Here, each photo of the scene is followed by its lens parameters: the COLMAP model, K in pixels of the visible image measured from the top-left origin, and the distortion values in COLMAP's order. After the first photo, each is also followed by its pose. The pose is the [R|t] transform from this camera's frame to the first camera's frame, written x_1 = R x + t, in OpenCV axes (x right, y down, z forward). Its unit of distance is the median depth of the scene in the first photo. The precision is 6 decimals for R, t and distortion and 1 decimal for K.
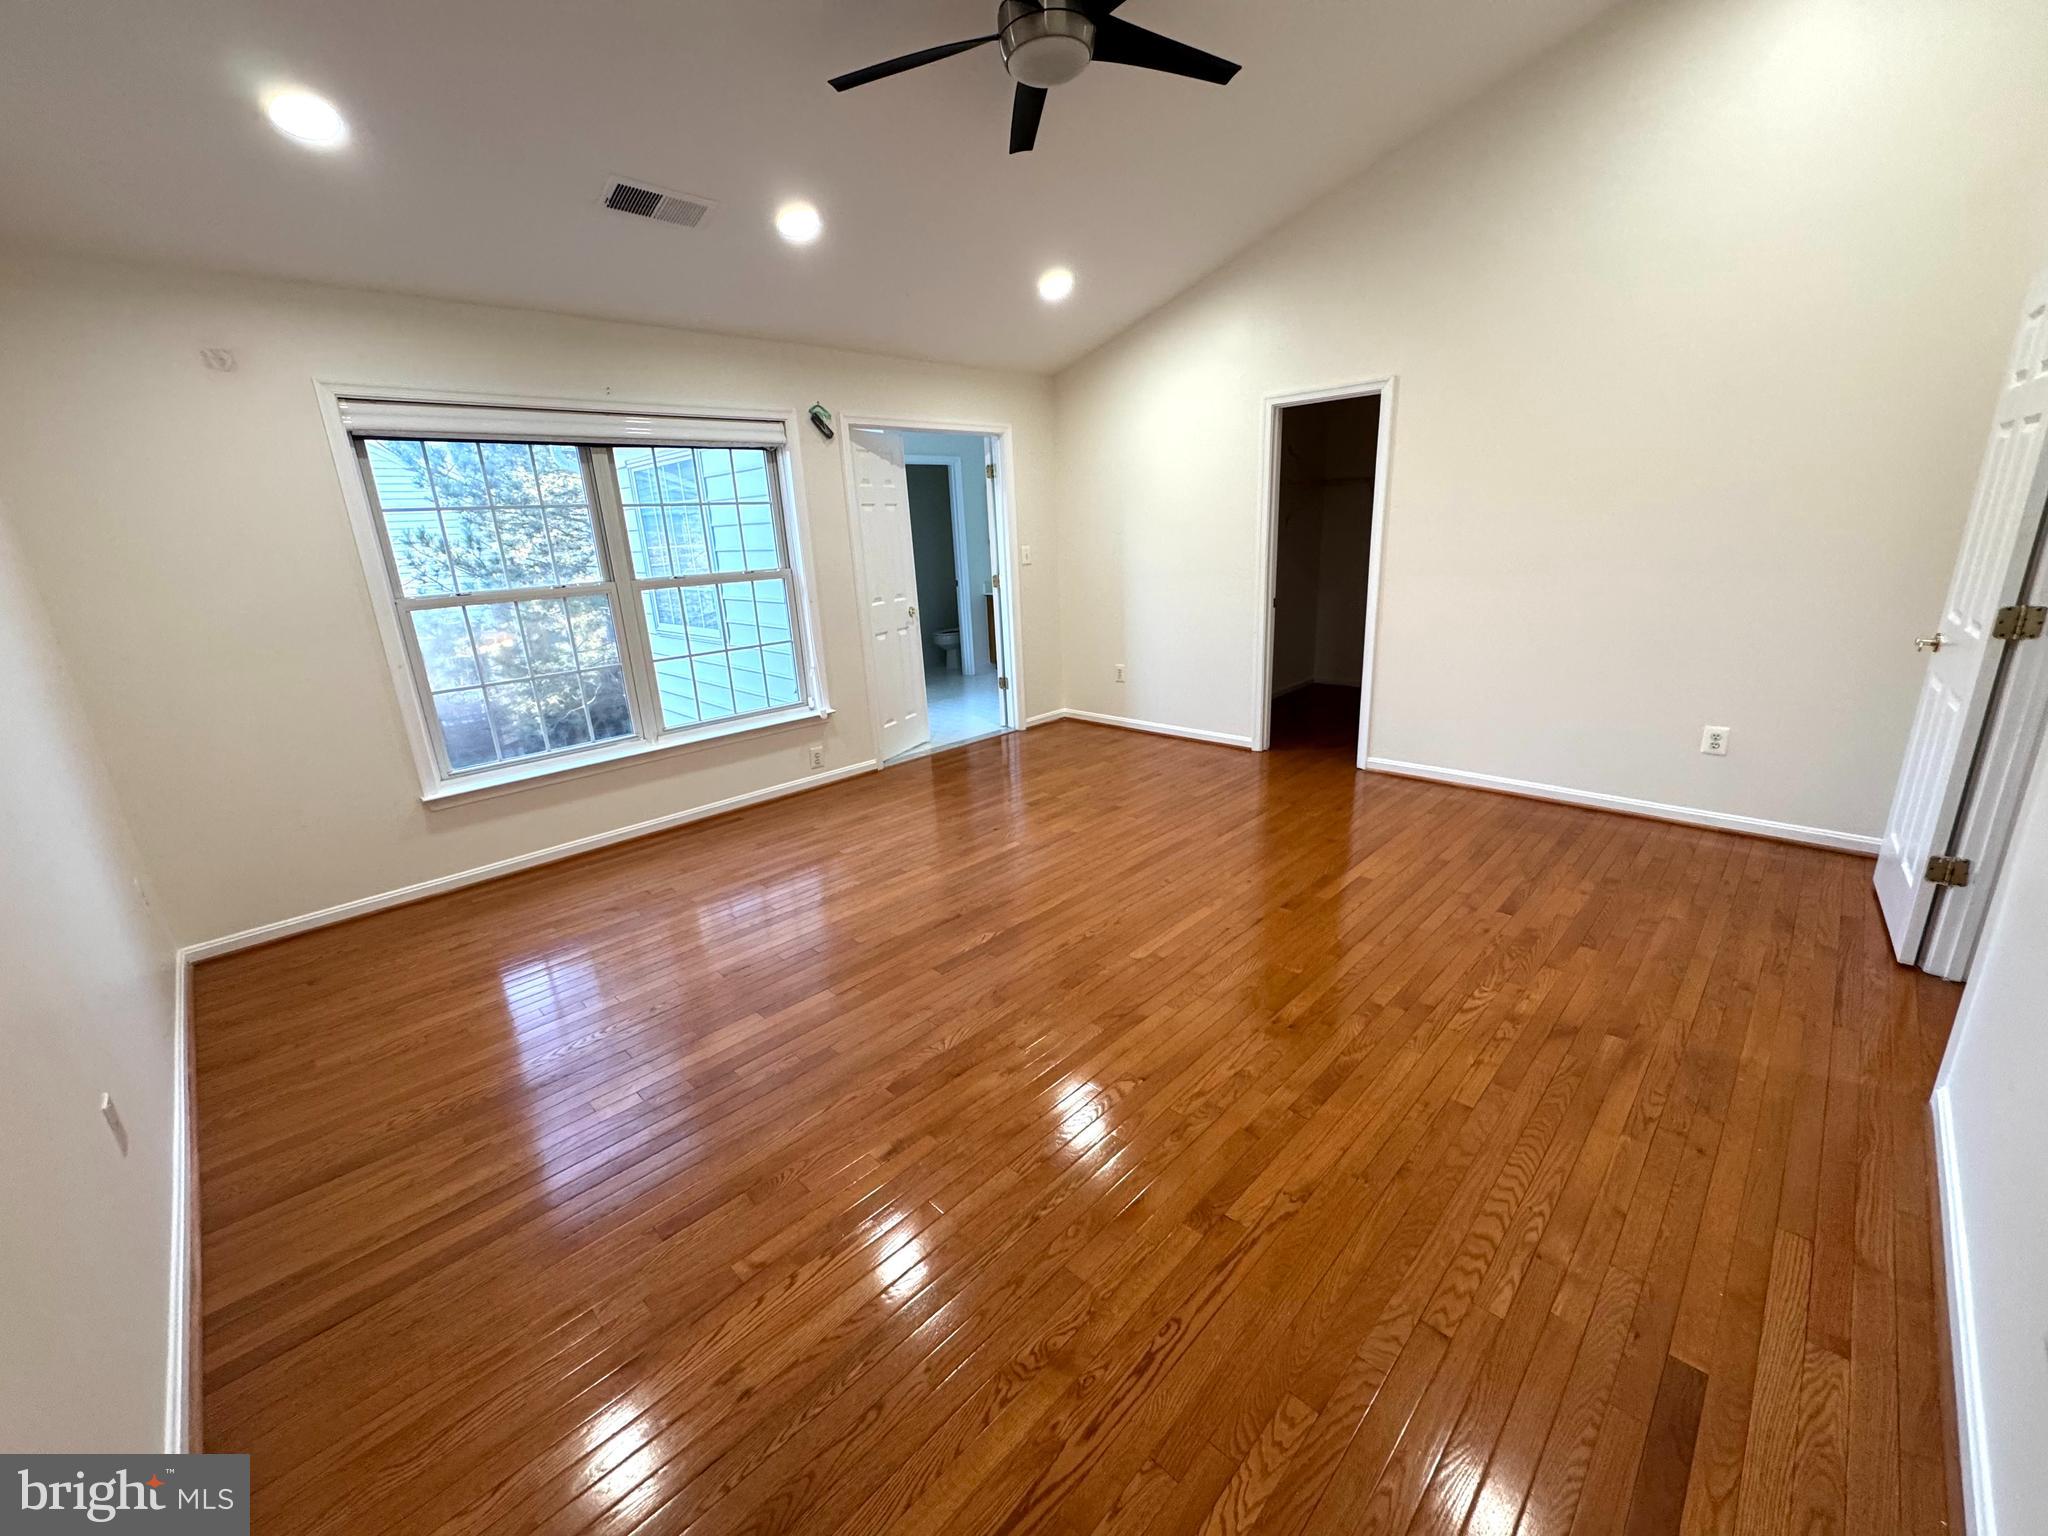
lens RADIAL K [[815.1, 0, 1018.2], [0, 815.1, 767.8], [0, 0, 1]] dist [-0.001120, 0.000109]
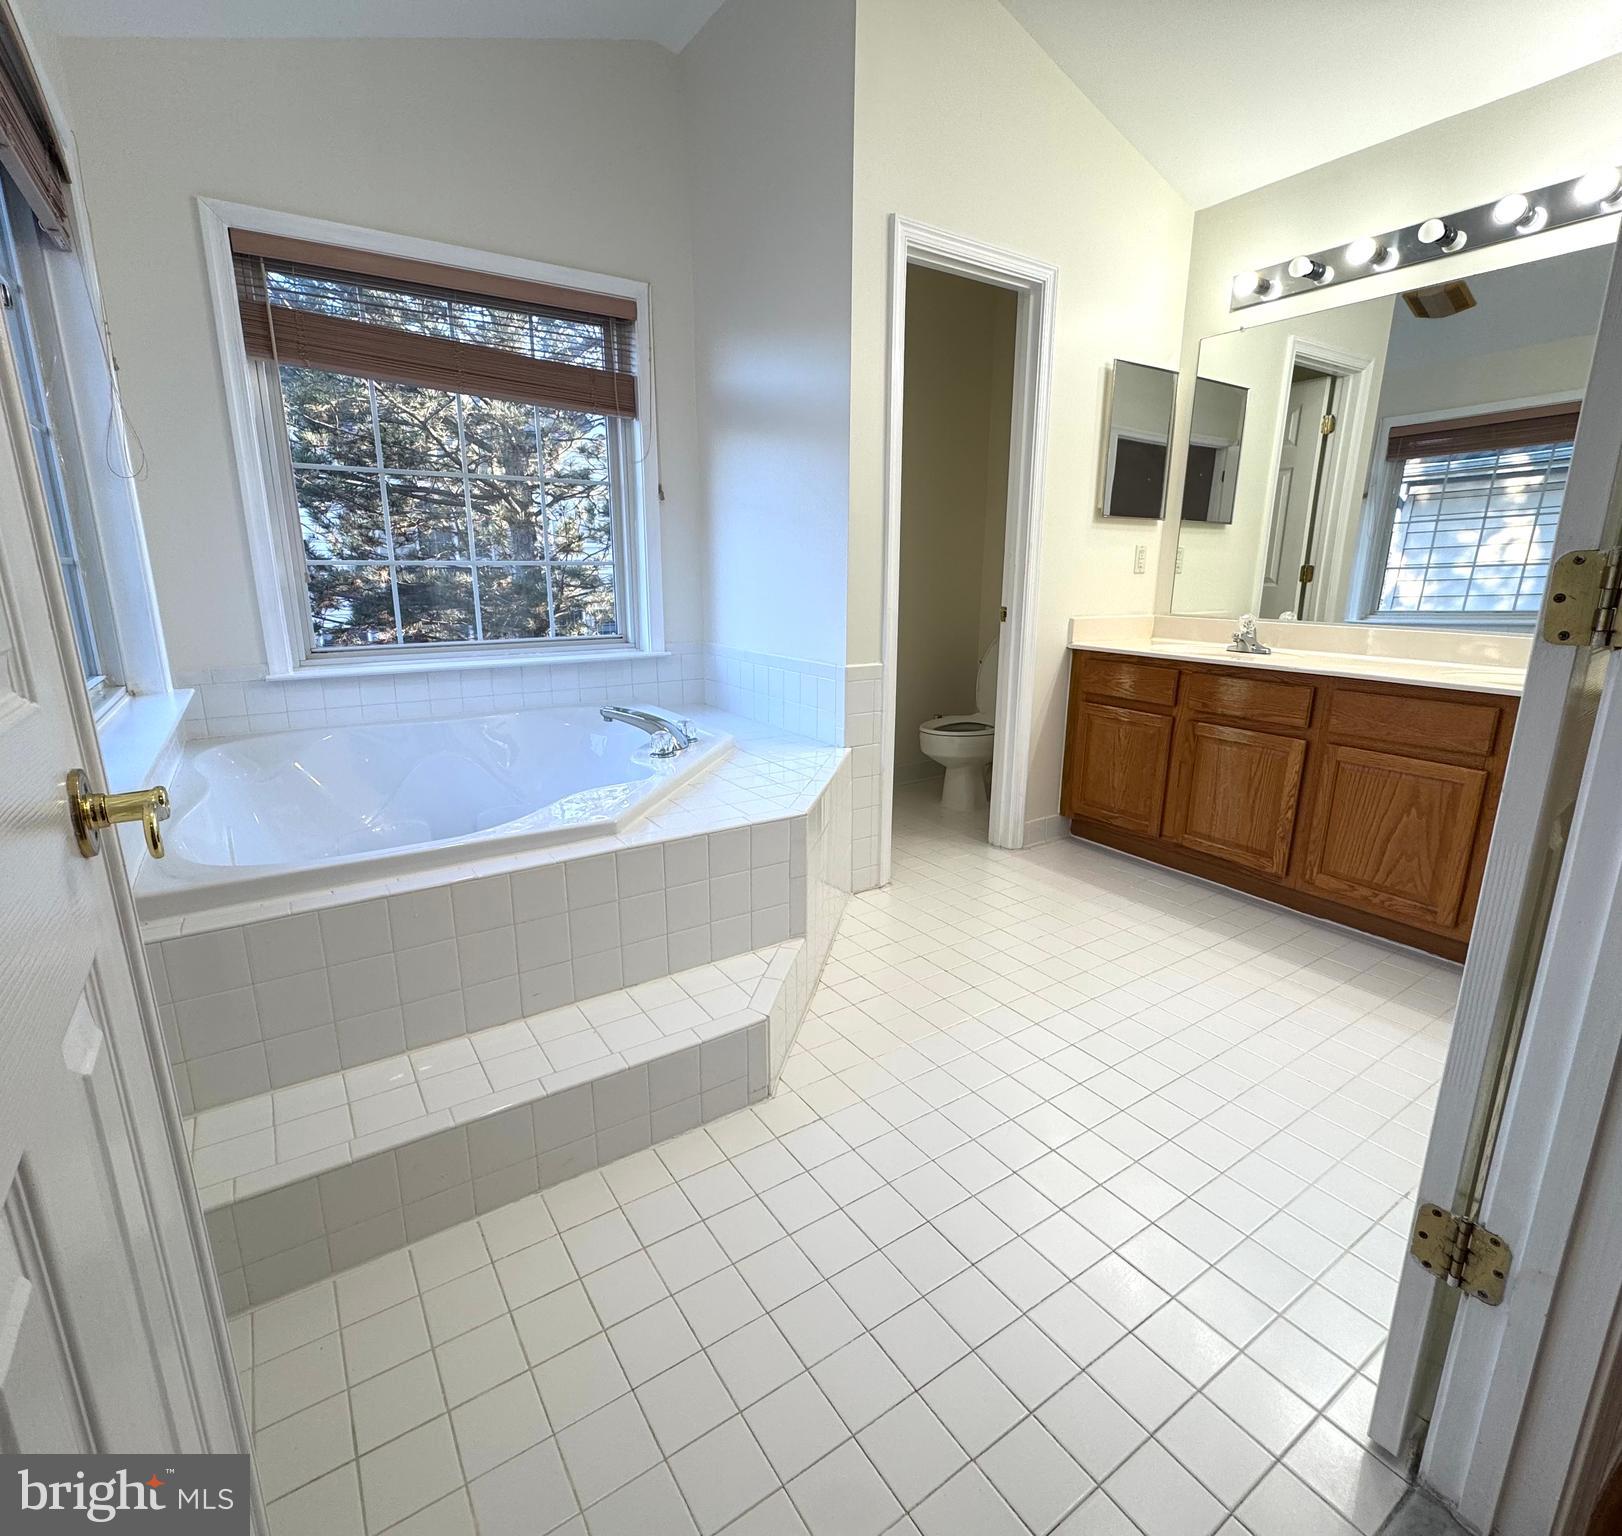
lens RADIAL K [[814.7, 0, 808.6], [0, 814.7, 768.5], [0, 0, 1]] dist [-0.002190, -0.000633]
pose [[0.978945, 0.096879, -0.179672, -0.174158], [-0.104367, 0.994002, -0.032682, -0.262747], [0.175428, 0.050746, 0.983183, 1.215013]]
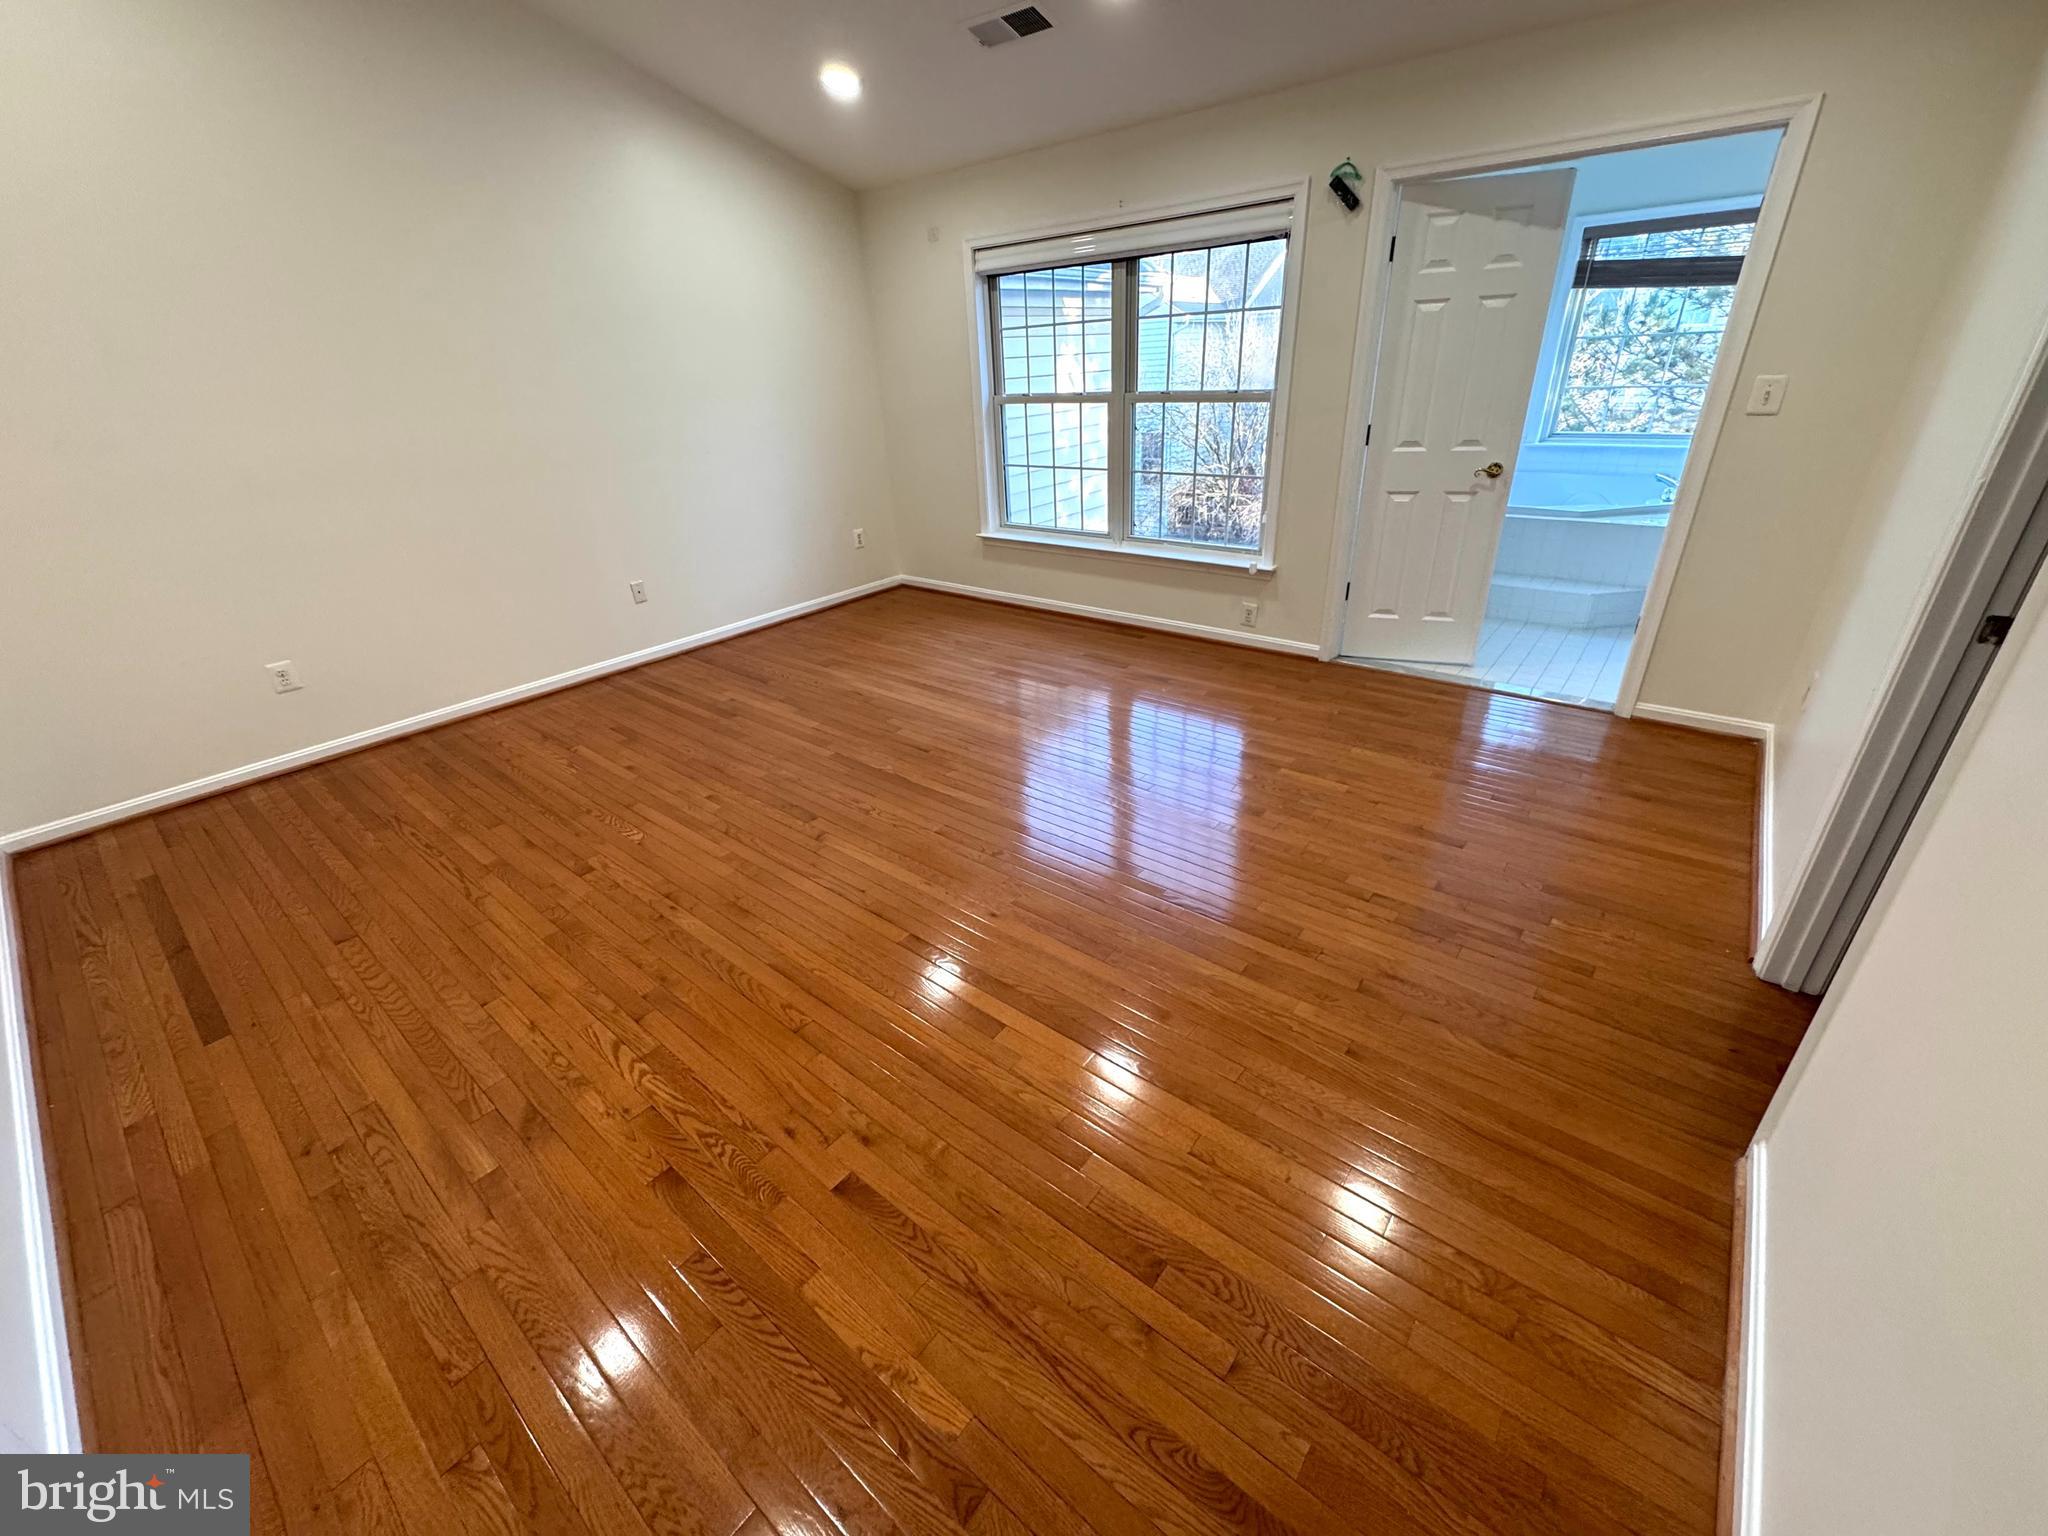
lens RADIAL K [[815.1, 0, 1021.1], [0, 815.1, 766.7], [0, 0, 1]] dist [-0.001120, 0.000109]
pose [[0.101576, 0.484644, -0.868793, 0.714438], [-0.242377, 0.859051, 0.450872, -0.256979], [0.964850, 0.164777, 0.204726, 0.716607]]
